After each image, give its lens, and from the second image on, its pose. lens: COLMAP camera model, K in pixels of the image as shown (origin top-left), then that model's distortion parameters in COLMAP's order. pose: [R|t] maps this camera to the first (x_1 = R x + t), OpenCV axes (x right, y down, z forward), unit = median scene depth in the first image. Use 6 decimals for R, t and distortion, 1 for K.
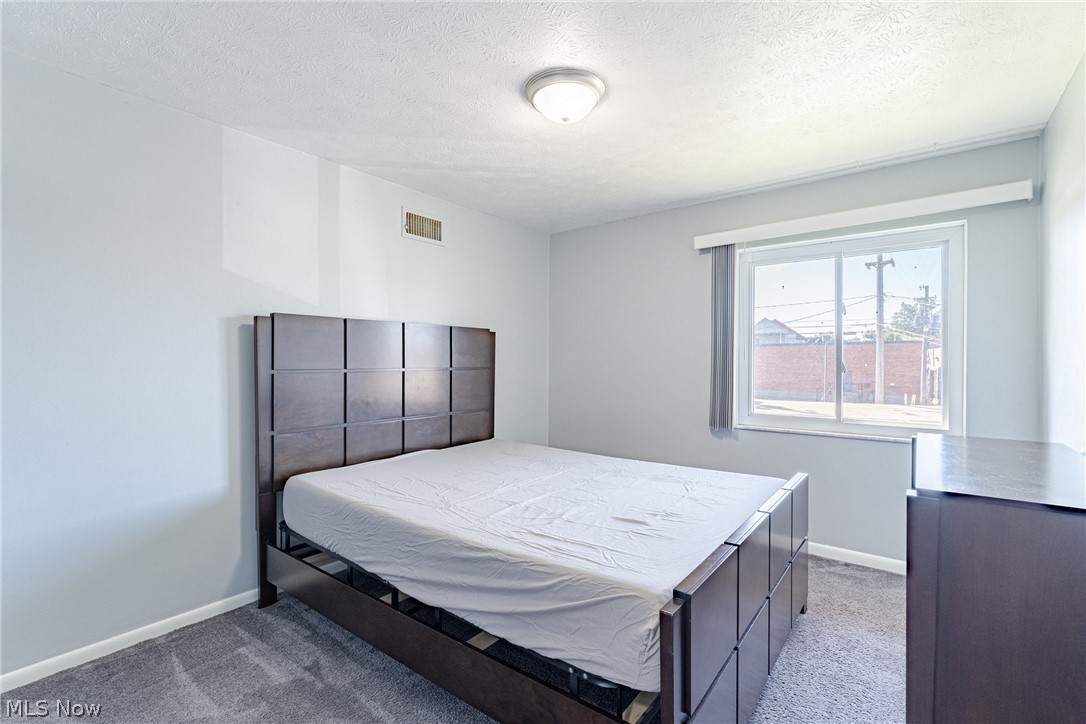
lens RADIAL K [[488.1, 0, 551.8], [0, 488.1, 365.1], [0, 0, 1]] dist [0.003000, 0.000089]
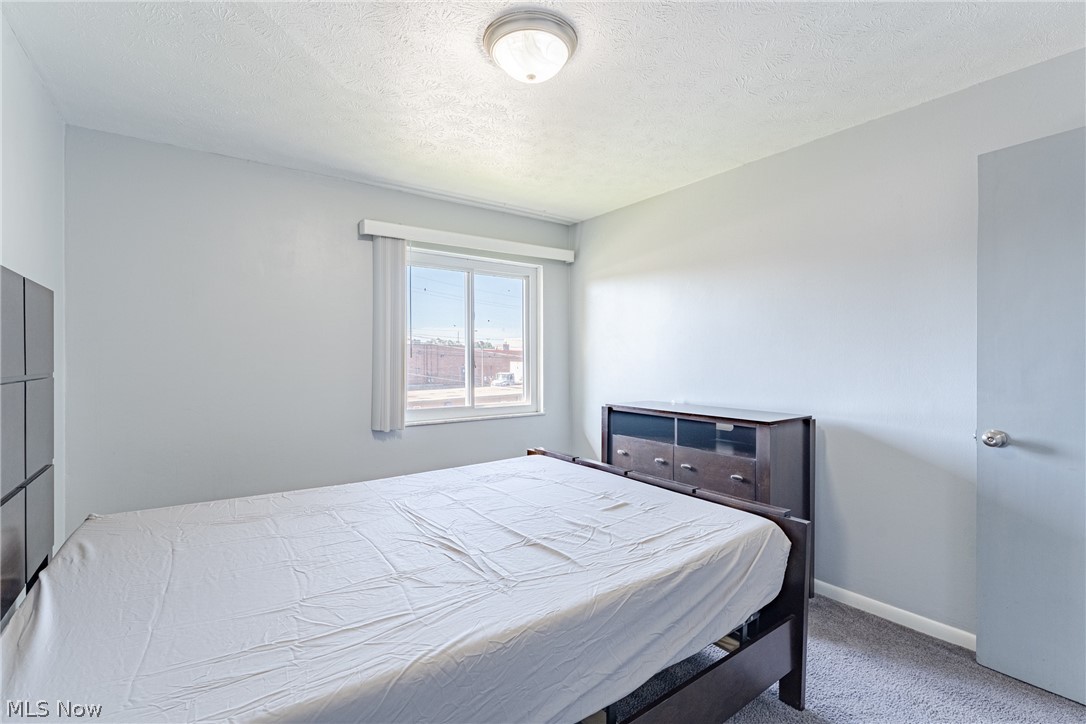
lens RADIAL K [[488.1, 0, 540.3], [0, 488.1, 359.5], [0, 0, 1]] dist [0.003000, 0.000089]
pose [[0.287589, -0.005304, 0.957739, -0.828847], [0.011258, 0.999934, 0.002157, -0.008167], [-0.957688, 0.010162, 0.287630, 0.770368]]
